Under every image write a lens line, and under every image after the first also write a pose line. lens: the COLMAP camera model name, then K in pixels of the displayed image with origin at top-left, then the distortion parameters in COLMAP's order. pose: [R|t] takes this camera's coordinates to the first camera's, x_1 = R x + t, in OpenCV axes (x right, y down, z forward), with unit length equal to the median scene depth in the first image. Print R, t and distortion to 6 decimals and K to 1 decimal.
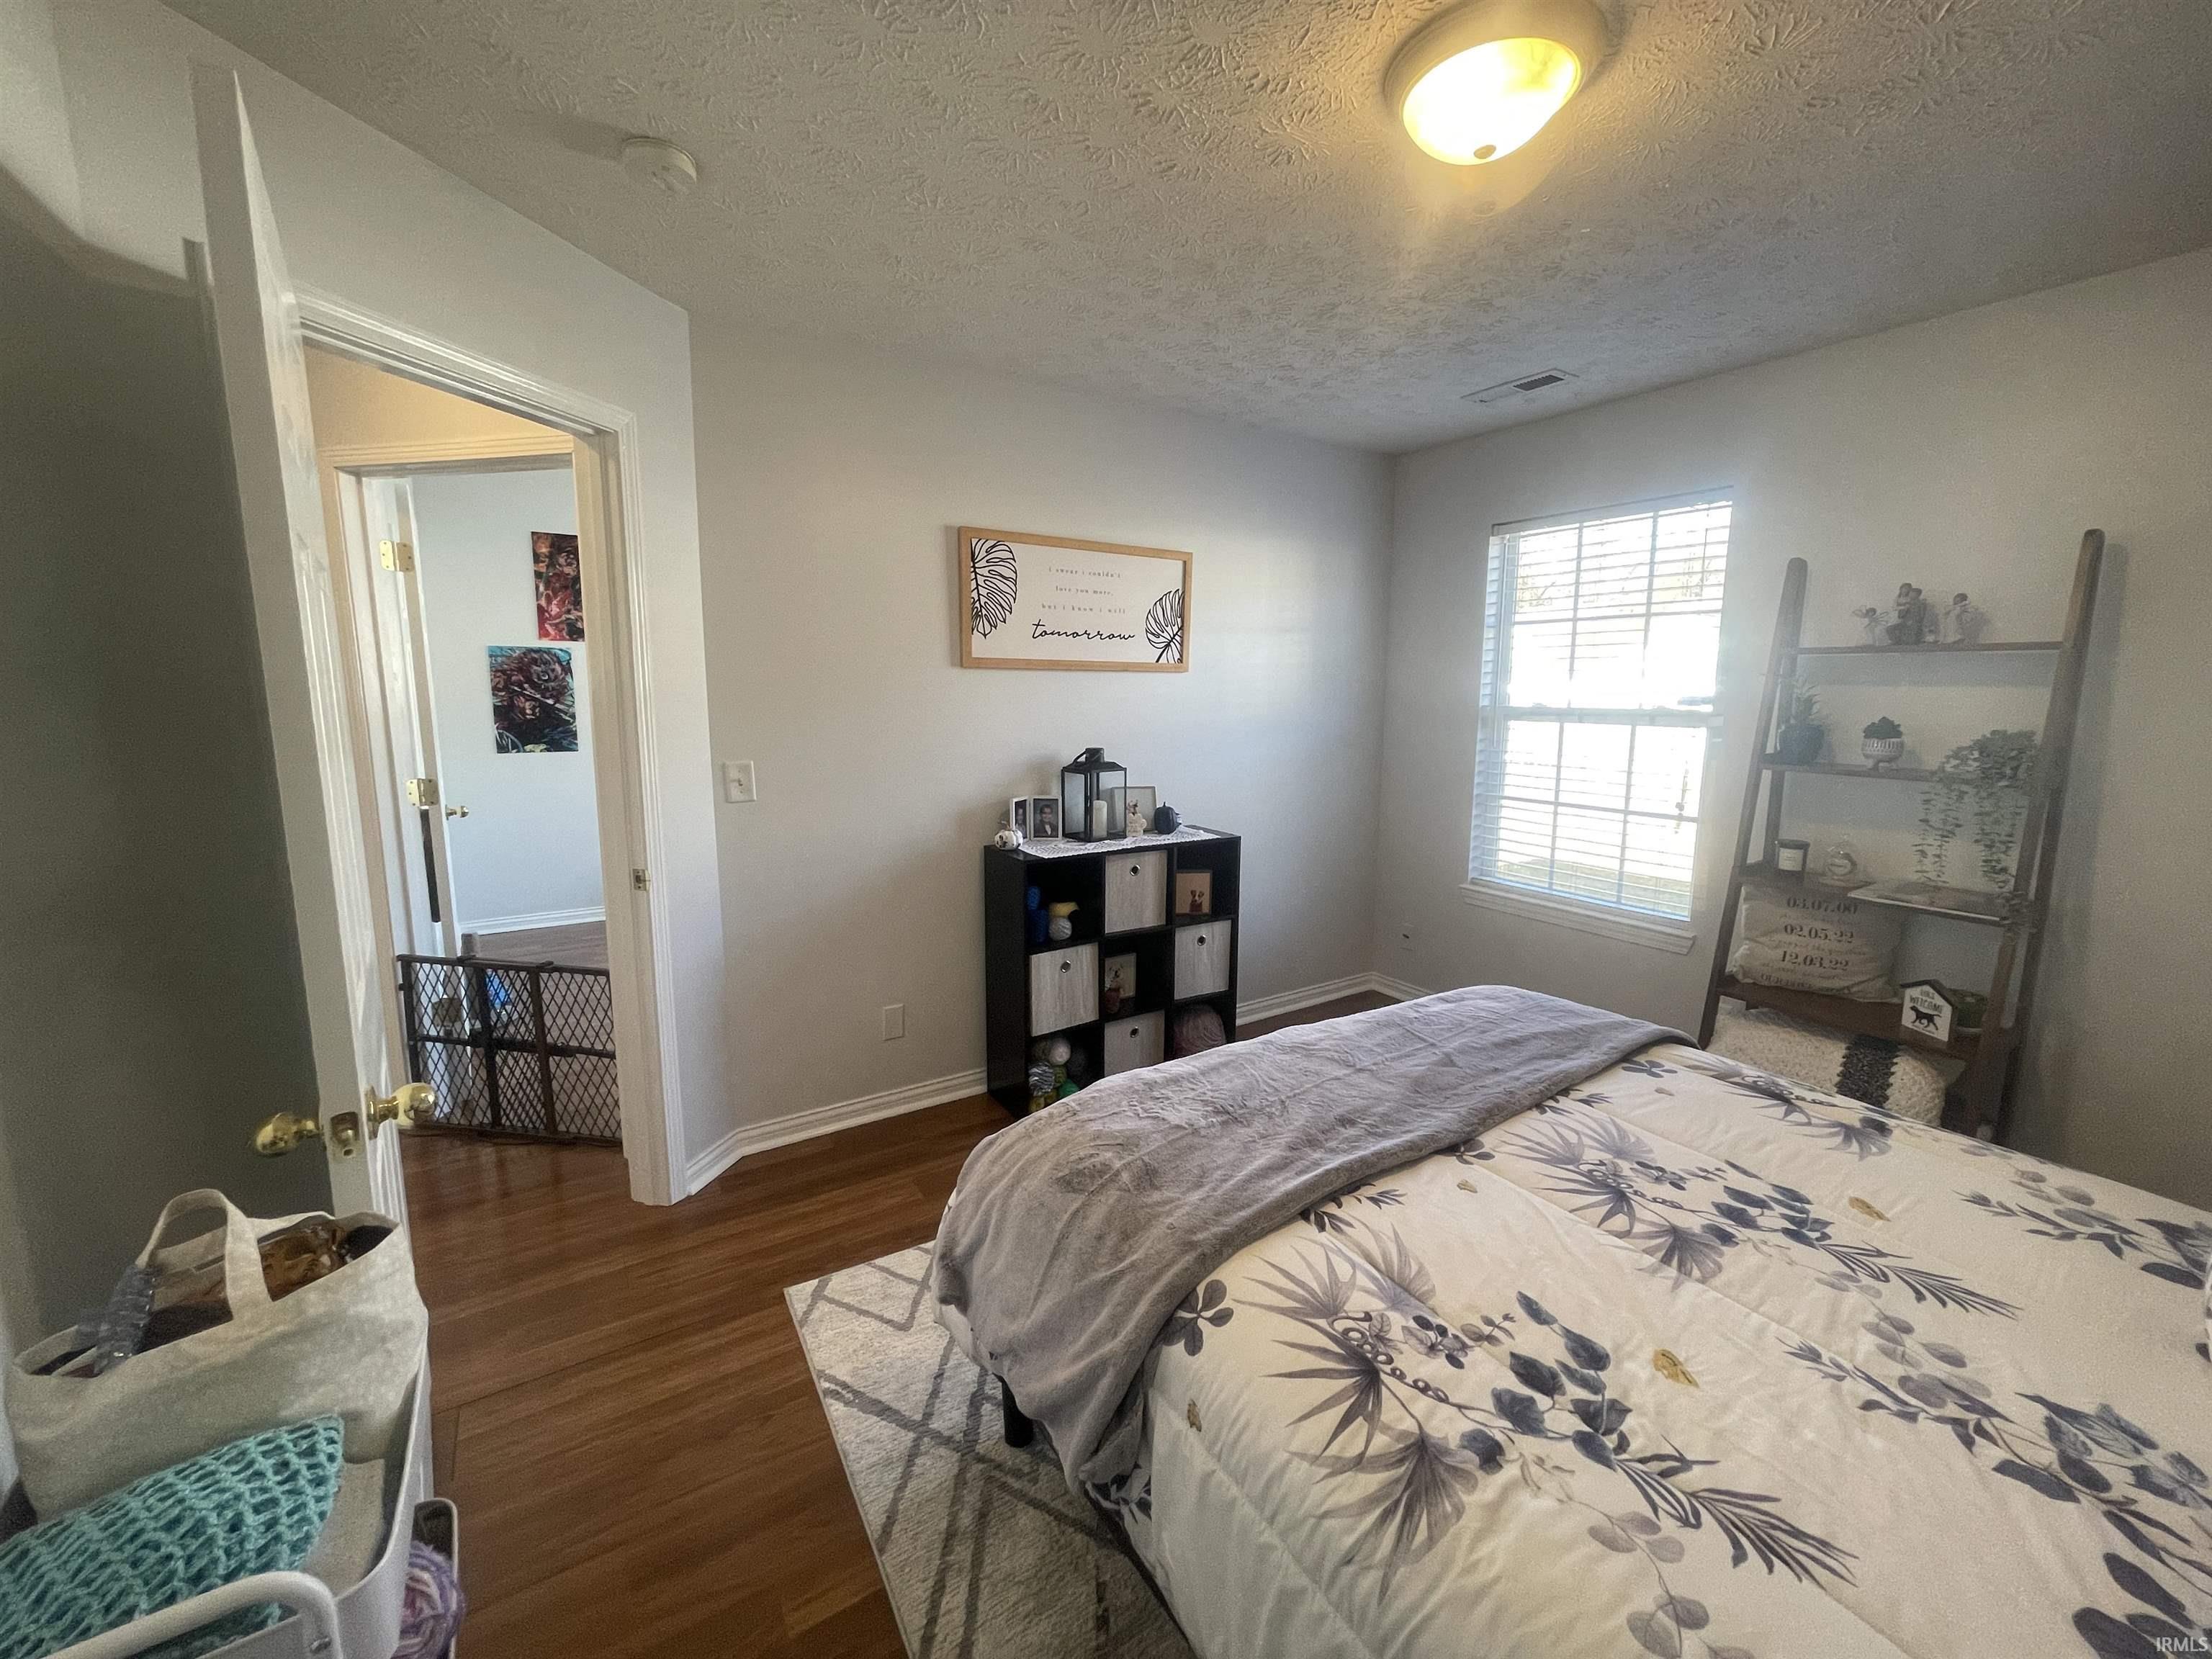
lens RADIAL K [[891.9, 0, 1114.0], [0, 891.9, 813.2], [0, 0, 1]] dist [0.002369, 0.000033]
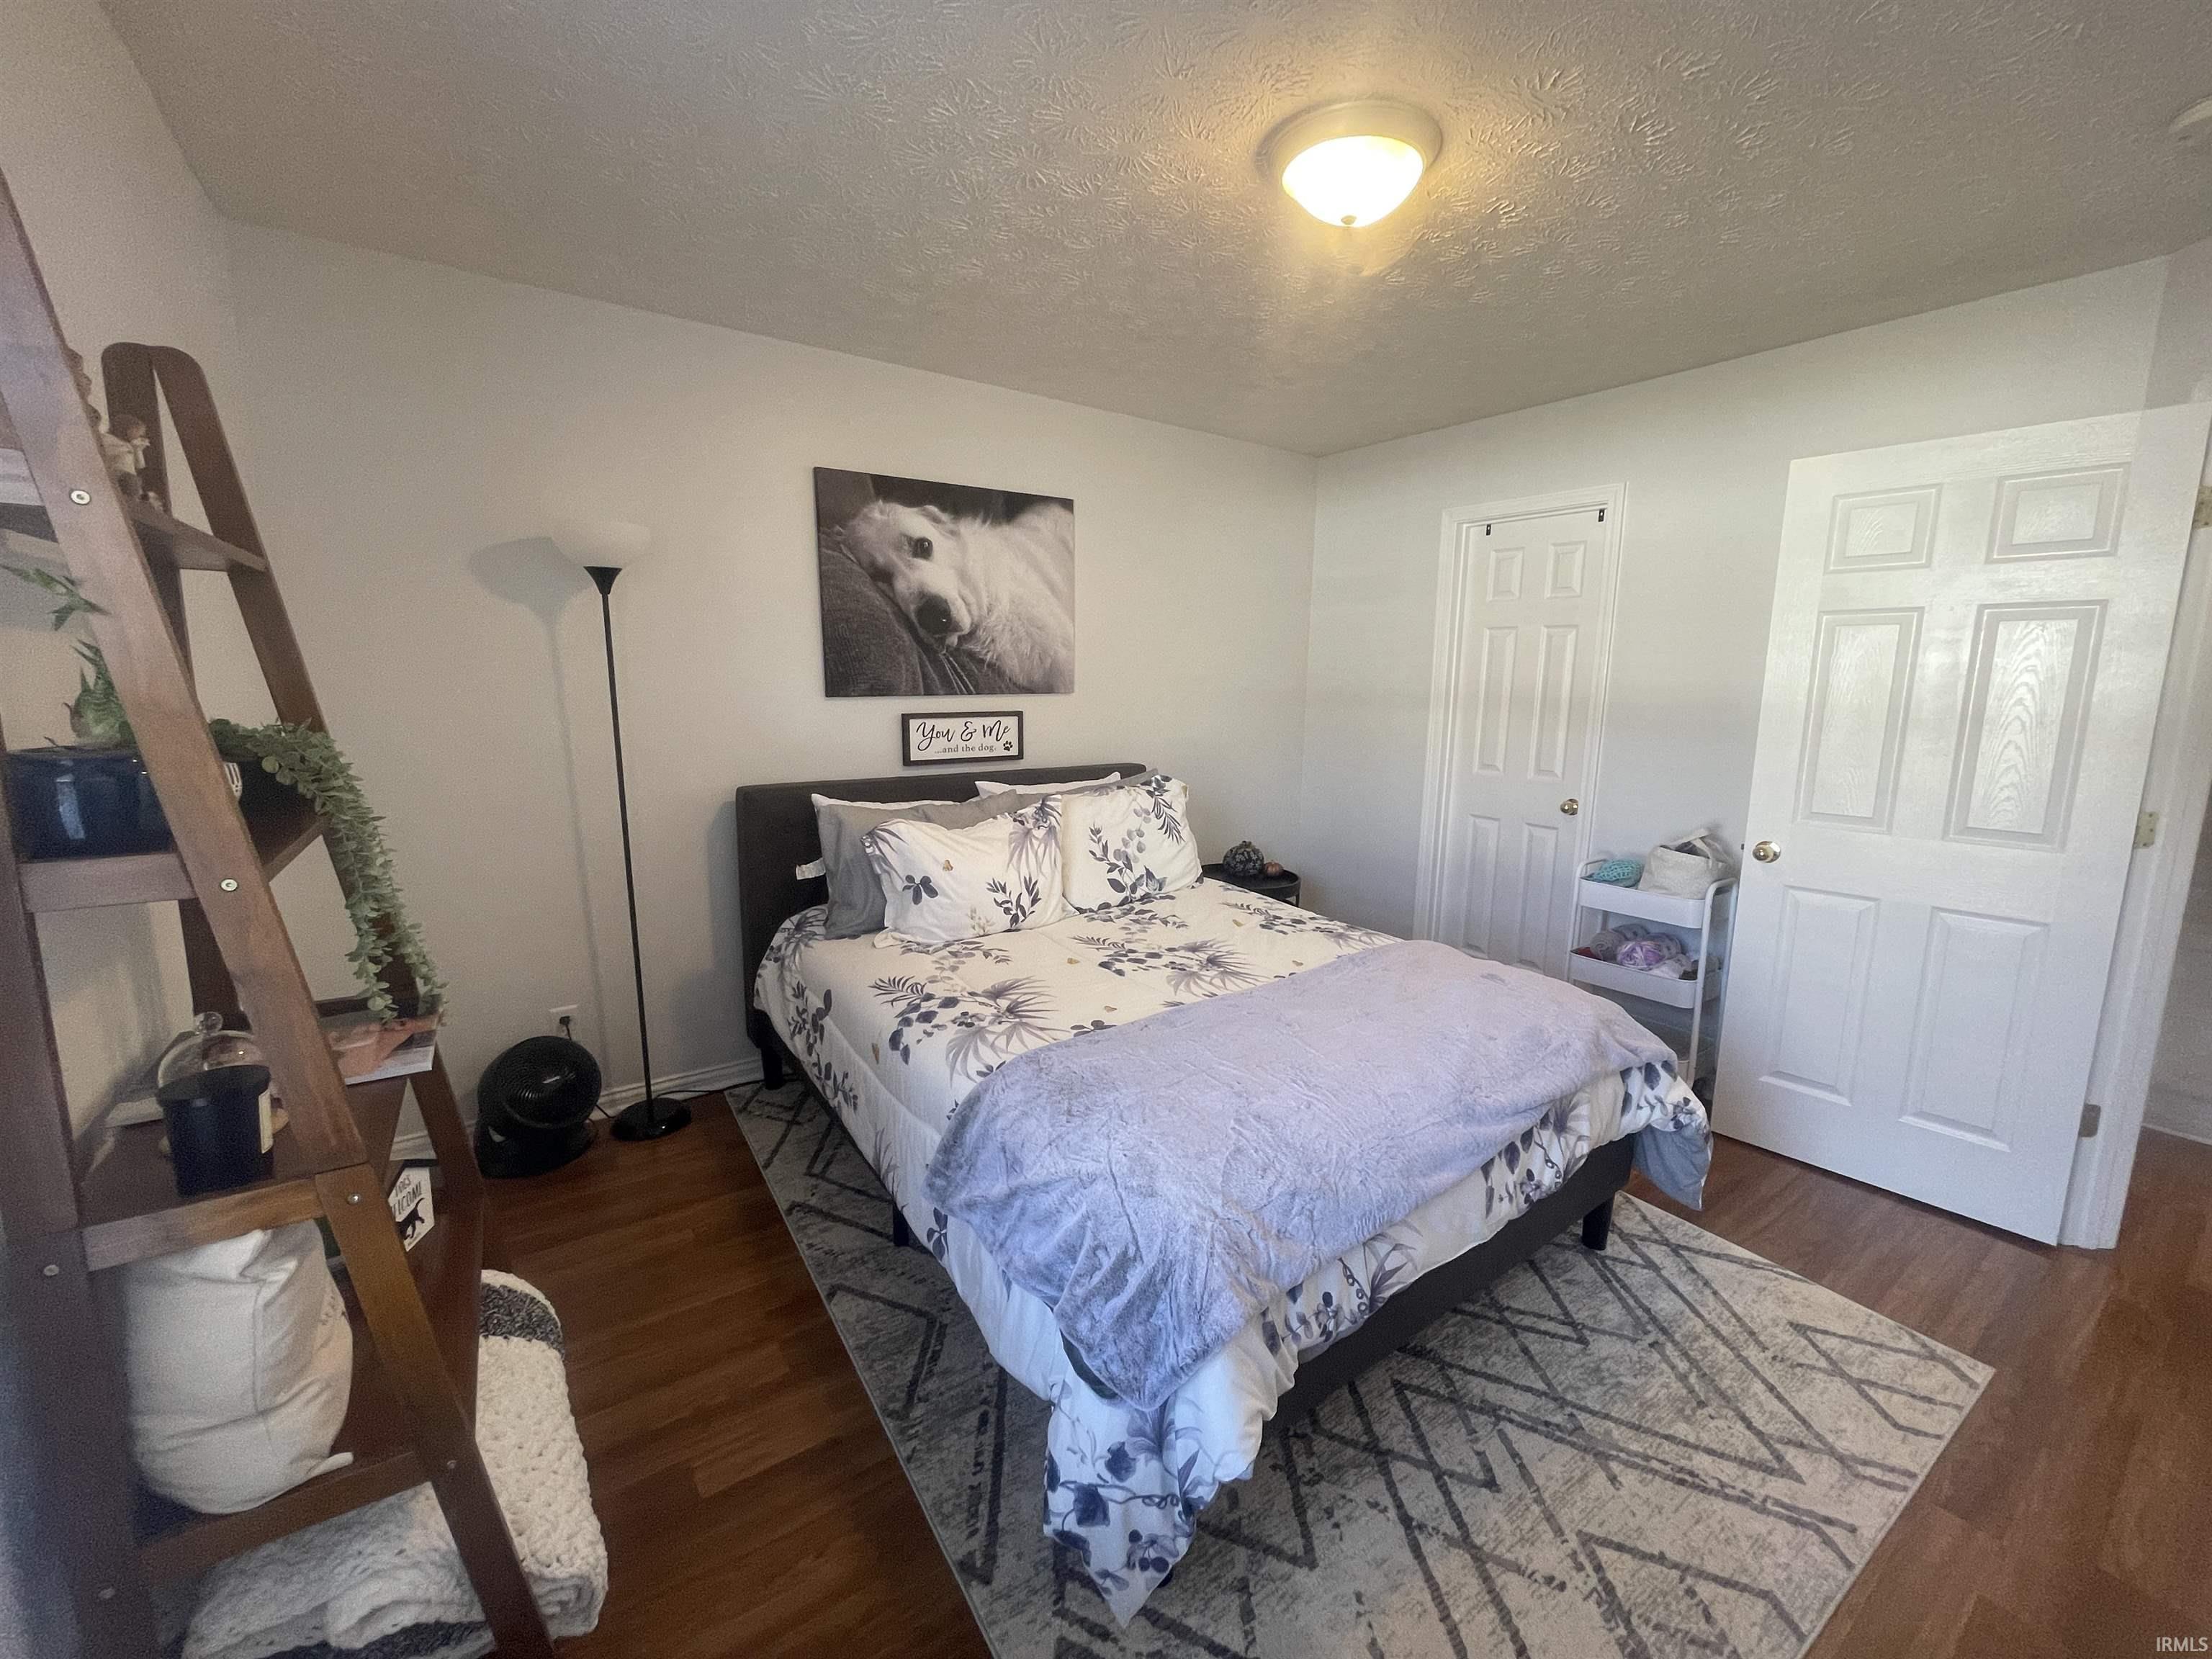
lens RADIAL K [[880.8, 0, 1116.0], [0, 880.8, 822.7], [0, 0, 1]] dist [0.001348, -0.000141]
pose [[-0.998854, -0.011616, -0.046427, 0.783069], [-0.025283, 0.951748, 0.305836, -0.318578], [0.040634, 0.306660, -0.950952, 2.381255]]
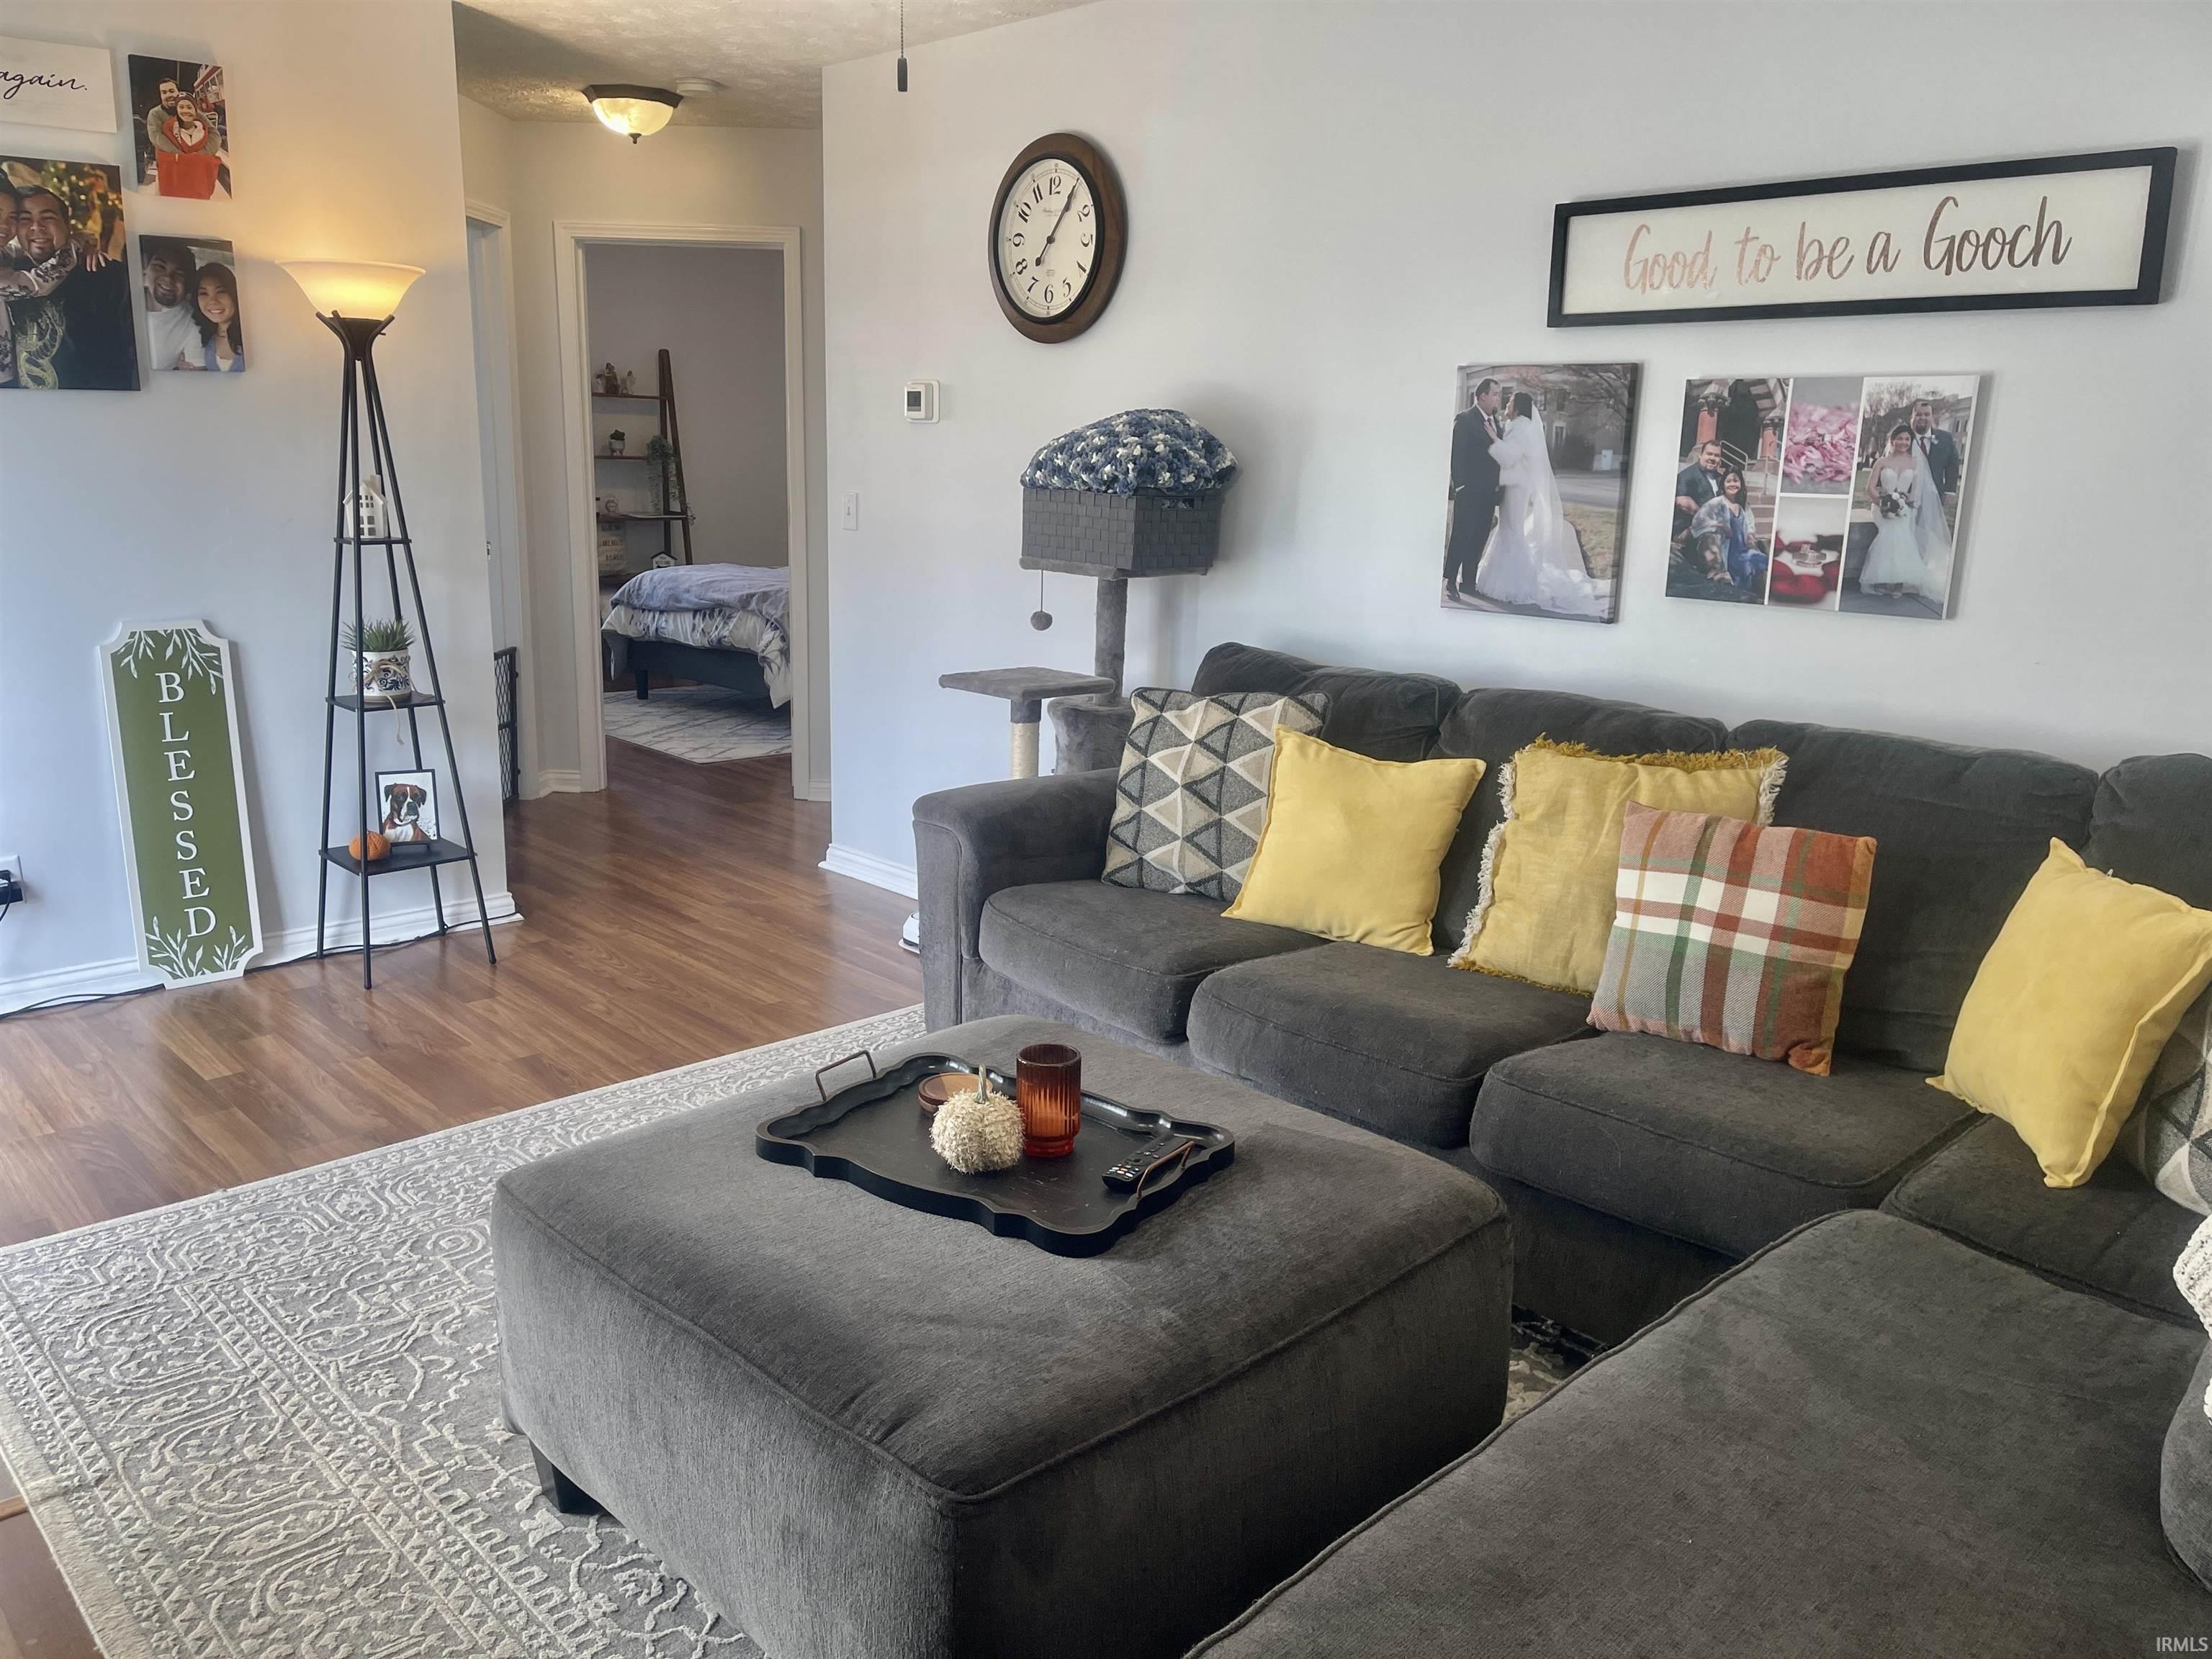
lens RADIAL K [[1671.5, 0, 1106.0], [0, 1671.5, 829.5], [0, 0, 1]] dist [0.007010, -0.038082]
pose [[-0.195528, -0.239411, 0.951026, -5.646013], [0.112339, 0.957893, 0.264236, -0.196773], [-0.974243, 0.158503, -0.160399, 1.124951]]
